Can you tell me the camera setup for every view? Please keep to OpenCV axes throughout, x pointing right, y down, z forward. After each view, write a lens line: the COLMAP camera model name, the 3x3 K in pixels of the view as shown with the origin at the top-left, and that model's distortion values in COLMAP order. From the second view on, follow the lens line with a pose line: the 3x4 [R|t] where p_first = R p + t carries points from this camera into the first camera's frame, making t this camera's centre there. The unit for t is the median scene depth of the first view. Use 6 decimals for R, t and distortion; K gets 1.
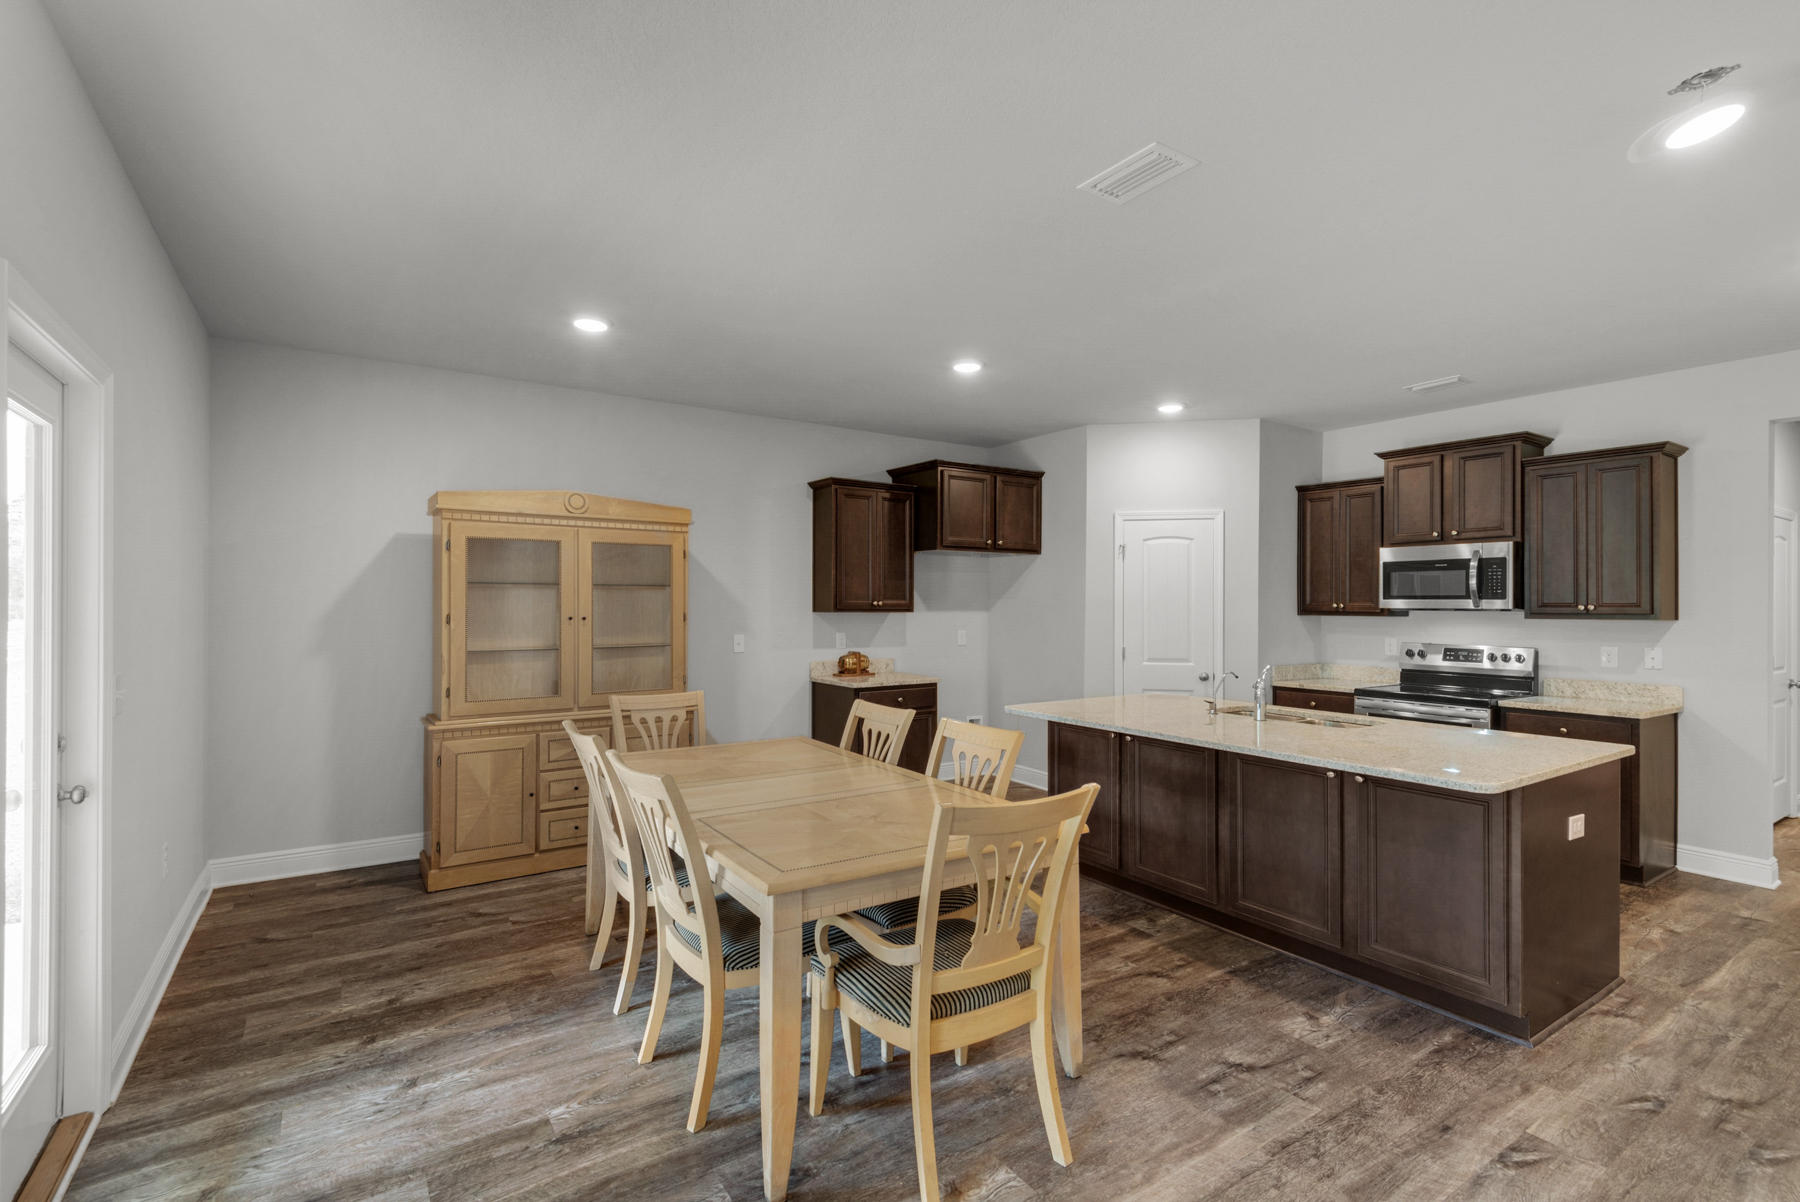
lens RADIAL K [[828.9, 0, 889.3], [0, 828.9, 606.2], [0, 0, 1]] dist [0.019731, -0.010266]
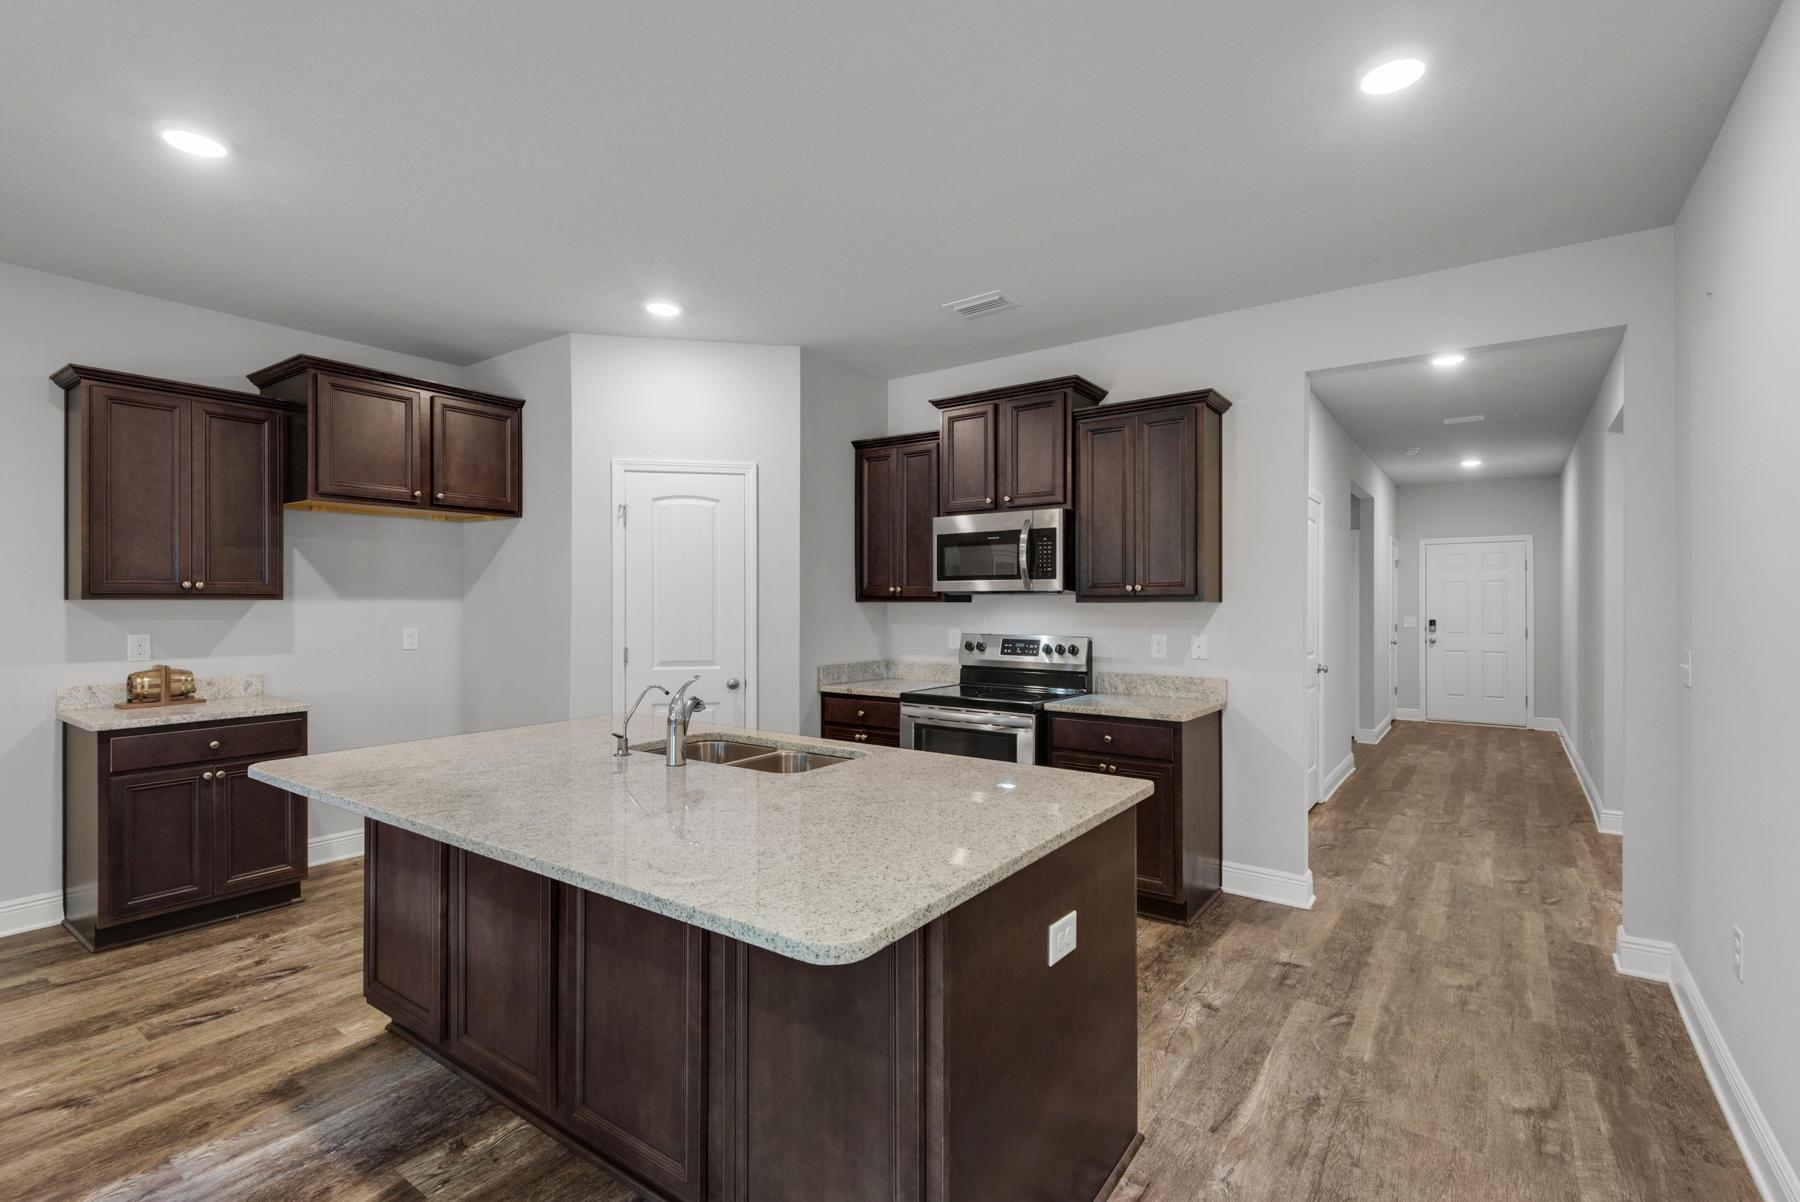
lens RADIAL K [[828.9, 0, 900.3], [0, 828.9, 603.1], [0, 0, 1]] dist [0.019731, -0.010266]
pose [[0.934321, -0.004088, 0.356409, 0.317057], [0.004564, 0.999989, -0.000493, 0.015825], [-0.356403, 0.002088, 0.934330, 0.306814]]
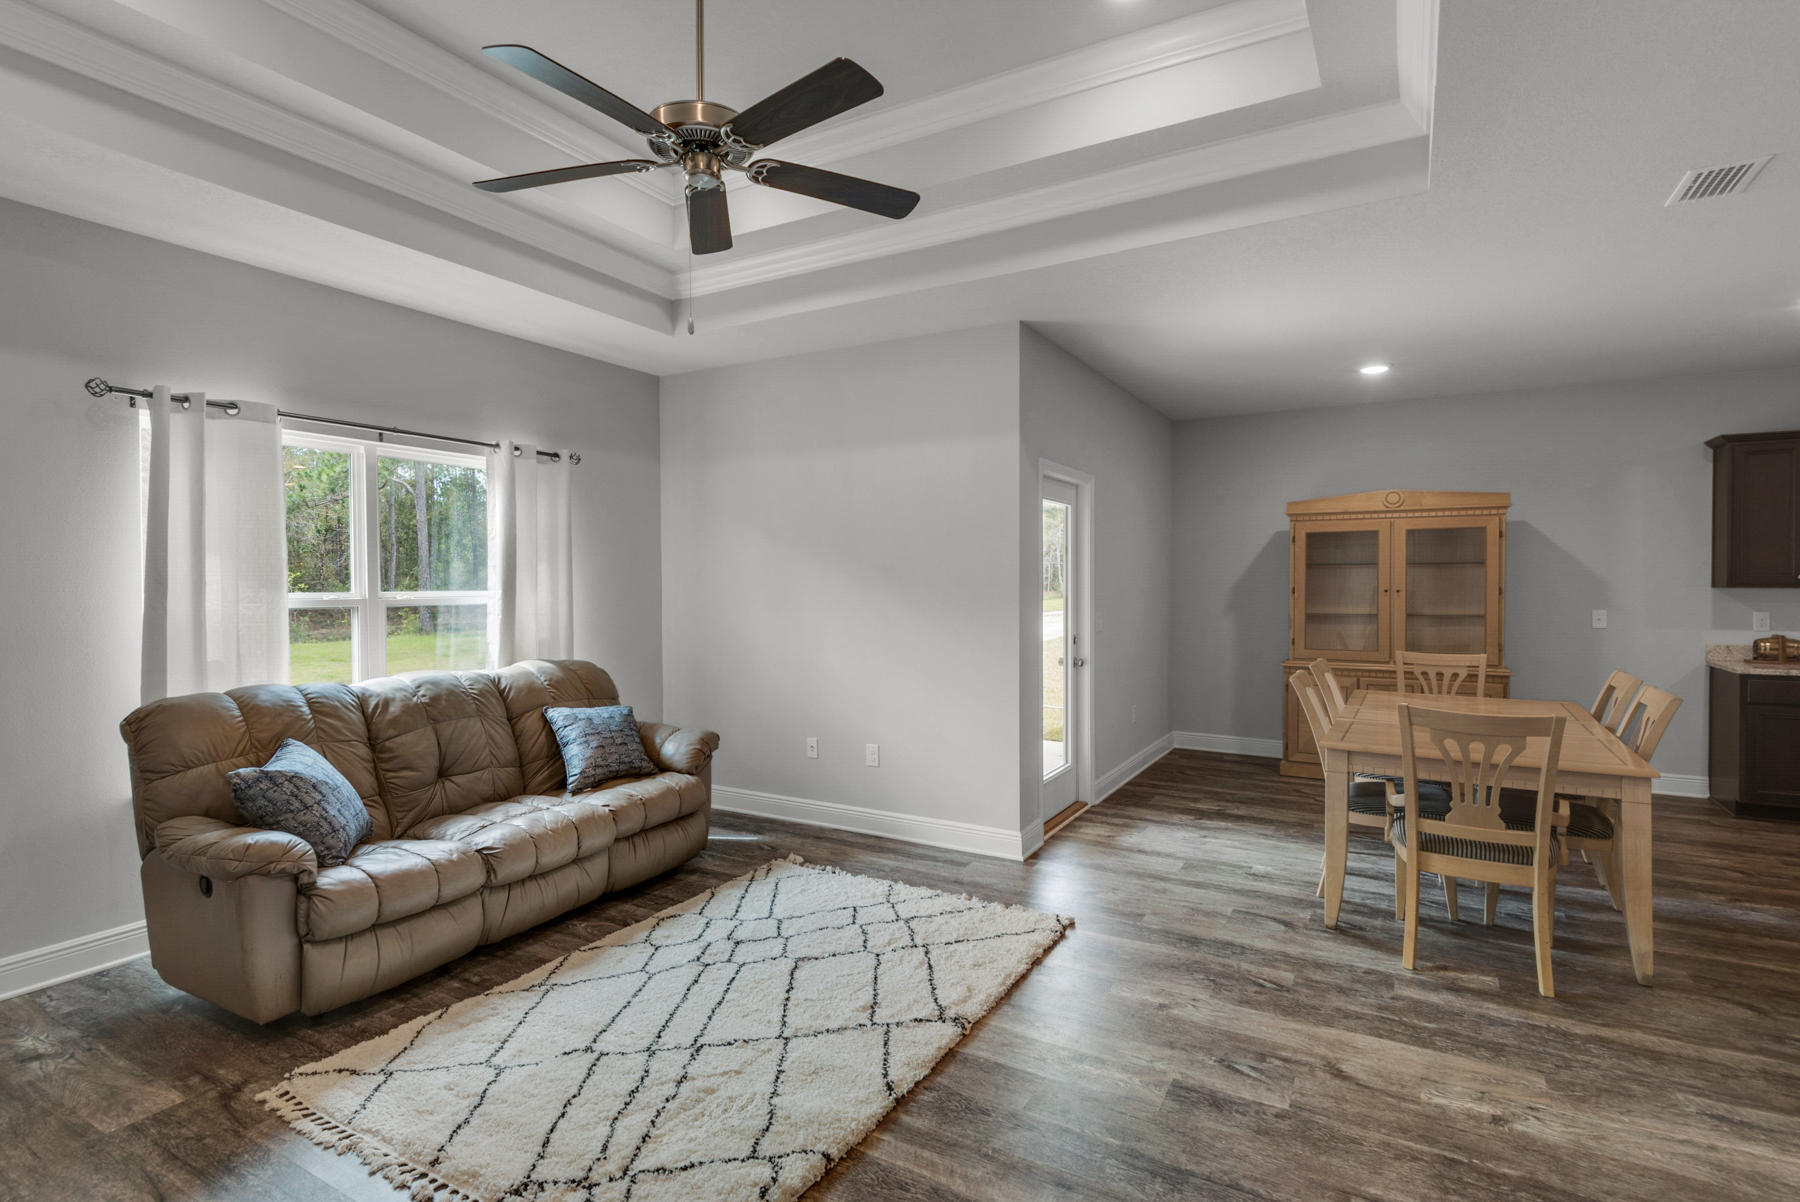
lens RADIAL K [[864.1, 0, 897.6], [0, 864.1, 588.3], [0, 0, 1]] dist [0.011837, -0.003014]
pose [[0.444216, 0.005229, -0.895904, 0.457268], [-0.000459, 0.999984, 0.005609, 0.003720], [0.895919, -0.002080, 0.444212, -0.251931]]
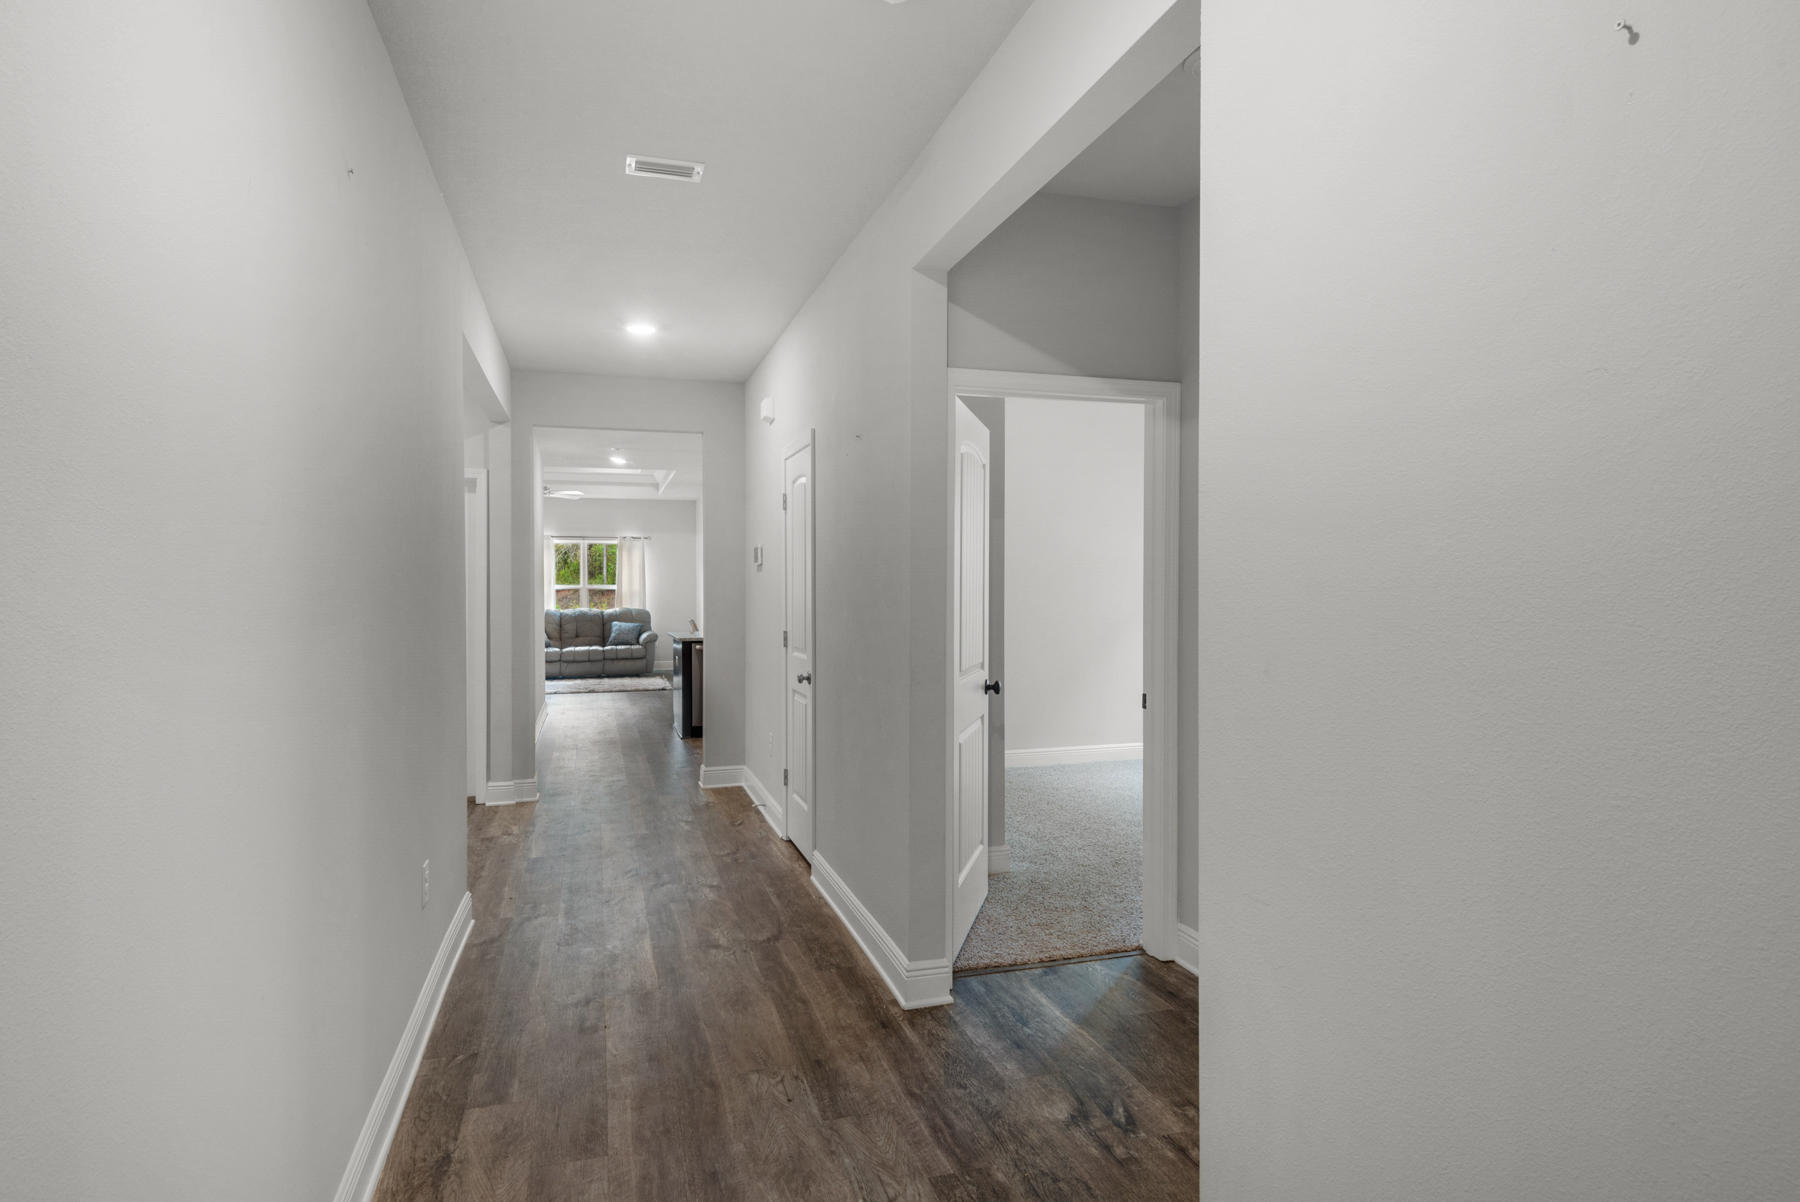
lens RADIAL K [[923.3, 0, 882.0], [0, 923.3, 581.1], [0, 0, 1]] dist [0.011084, -0.001703]
pose [[-0.276977, 0.002192, -0.960874, 2.208164], [-0.000224, 0.999997, 0.002346, -0.008532], [0.960877, 0.000865, -0.276976, 1.548805]]
